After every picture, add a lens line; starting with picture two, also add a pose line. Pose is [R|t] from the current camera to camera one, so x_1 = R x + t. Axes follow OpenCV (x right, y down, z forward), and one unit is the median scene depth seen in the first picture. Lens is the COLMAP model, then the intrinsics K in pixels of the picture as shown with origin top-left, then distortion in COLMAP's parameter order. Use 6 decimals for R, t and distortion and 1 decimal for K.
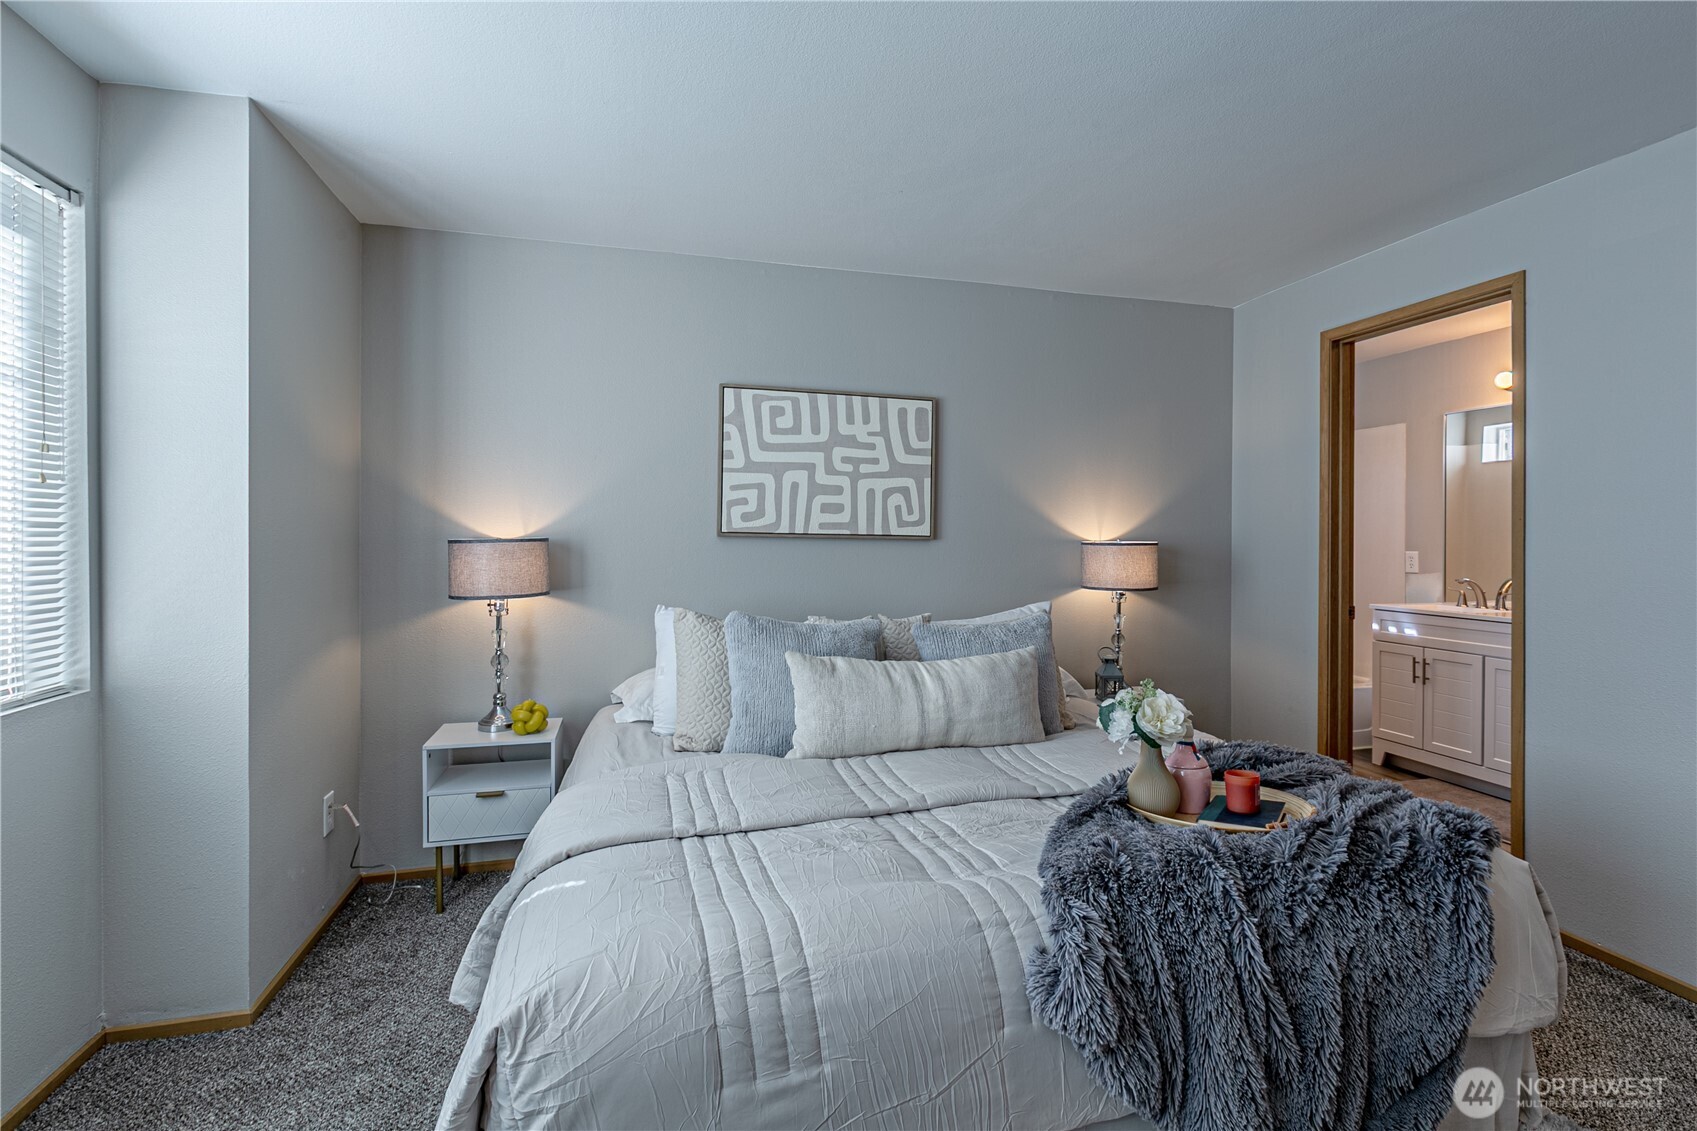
lens RADIAL K [[806.1, 0, 851.4], [0, 806.1, 546.7], [0, 0, 1]] dist [-0.001725, -0.000562]
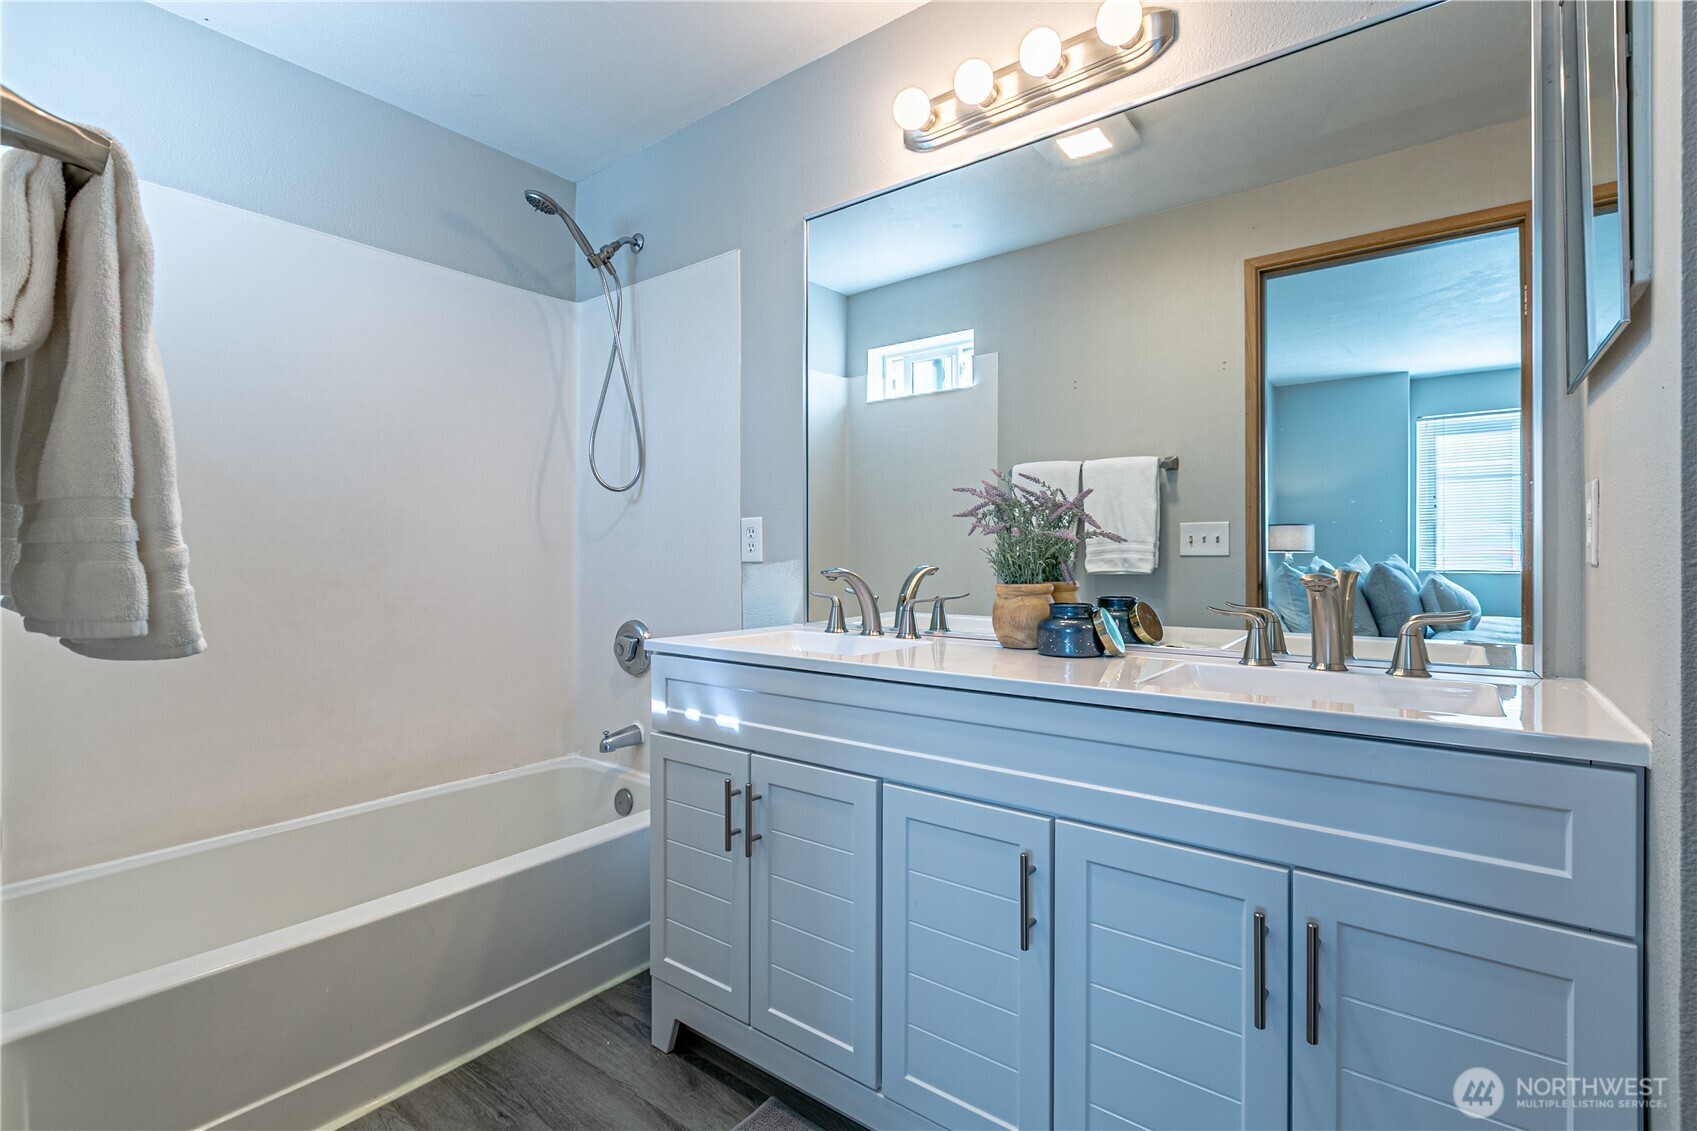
lens RADIAL K [[806.1, 0, 851.4], [0, 806.1, 546.7], [0, 0, 1]] dist [-0.001725, -0.000562]
pose [[0.797438, 0.005128, 0.603379, 0.493012], [0.005795, 0.999853, -0.016155, 0.033860], [-0.603373, 0.016379, 0.797291, 0.633365]]
